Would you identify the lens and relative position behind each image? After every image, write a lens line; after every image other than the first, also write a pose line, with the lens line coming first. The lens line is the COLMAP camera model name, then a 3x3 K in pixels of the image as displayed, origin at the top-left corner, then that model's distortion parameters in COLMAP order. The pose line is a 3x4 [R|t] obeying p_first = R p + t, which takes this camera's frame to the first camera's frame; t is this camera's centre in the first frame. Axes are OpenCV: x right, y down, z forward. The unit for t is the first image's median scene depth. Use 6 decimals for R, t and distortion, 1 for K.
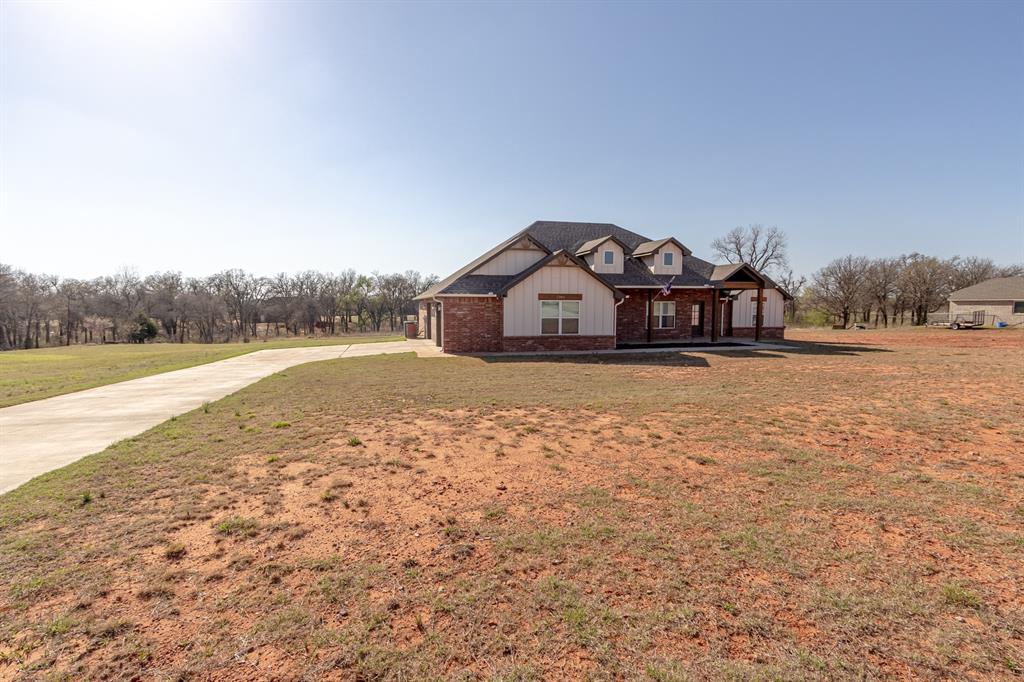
lens RADIAL K [[501.1, 0, 493.9], [0, 501.1, 331.2], [0, 0, 1]] dist [0.003748, 0.000390]
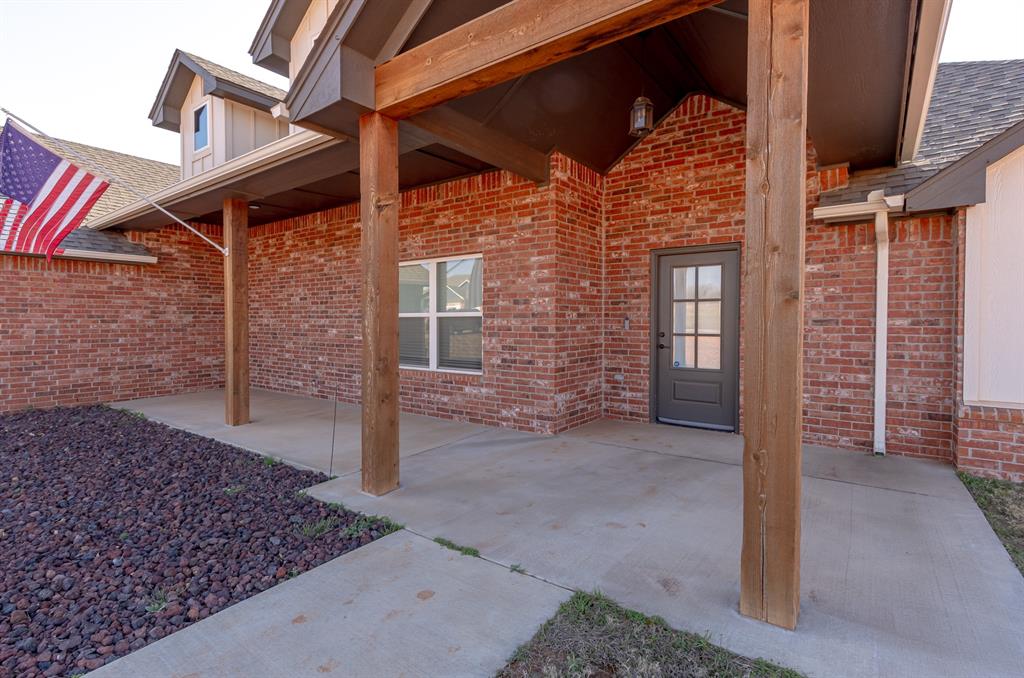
lens RADIAL K [[501.1, 0, 493.9], [0, 501.1, 329.2], [0, 0, 1]] dist [0.003748, 0.000390]
pose [[0.637117, 0.012356, -0.770668, 0.567687], [-0.039645, 0.999073, -0.016757, -0.024072], [0.769747, 0.041229, 0.637017, 0.920547]]
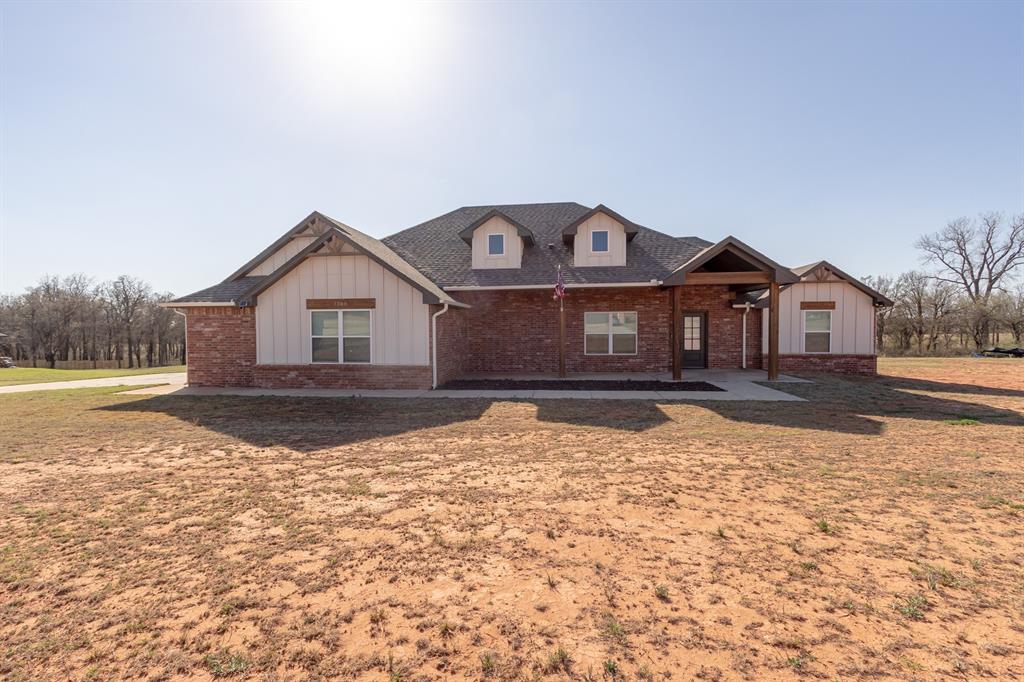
lens RADIAL K [[480.5, 0, 498.0], [0, 480.5, 342.5], [0, 0, 1]] dist [0.003282, -0.001580]
pose [[0.933646, 0.002009, -0.358192, 0.440835], [-0.010389, 0.999715, -0.021472, -0.007075], [0.358046, 0.023769, 0.933401, 0.415549]]
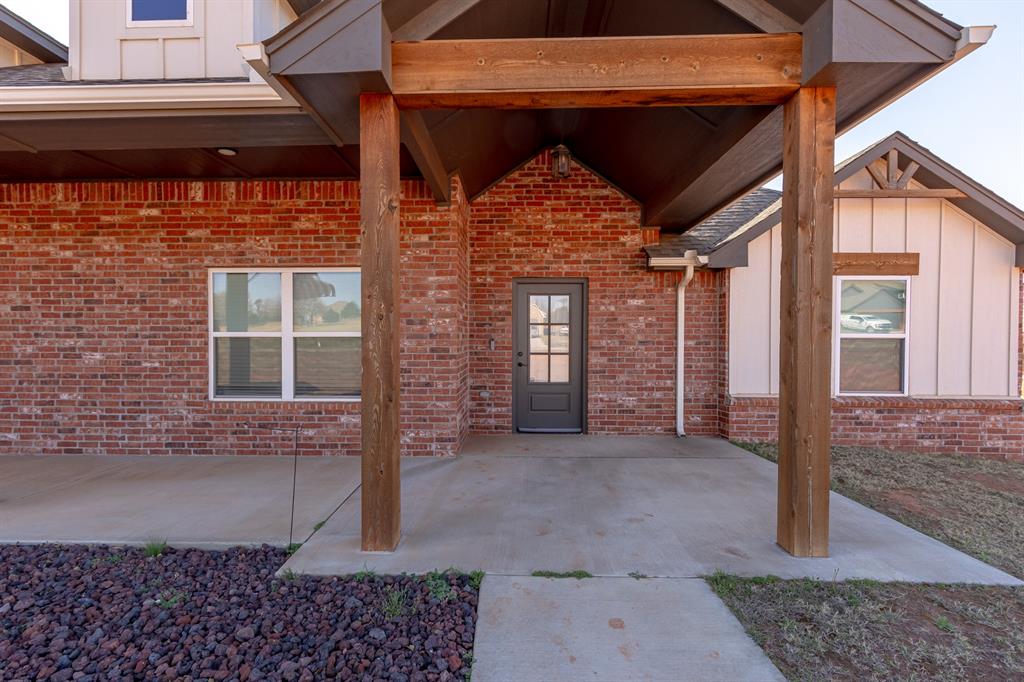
lens RADIAL K [[487.9, 0, 500.7], [0, 487.9, 346.3], [0, 0, 1]] dist [0.004572, -0.000316]
pose [[0.967848, 0.003733, -0.251509, 0.492868], [-0.013780, 0.999175, -0.038199, -0.022683], [0.251159, 0.040437, 0.967101, 0.880214]]
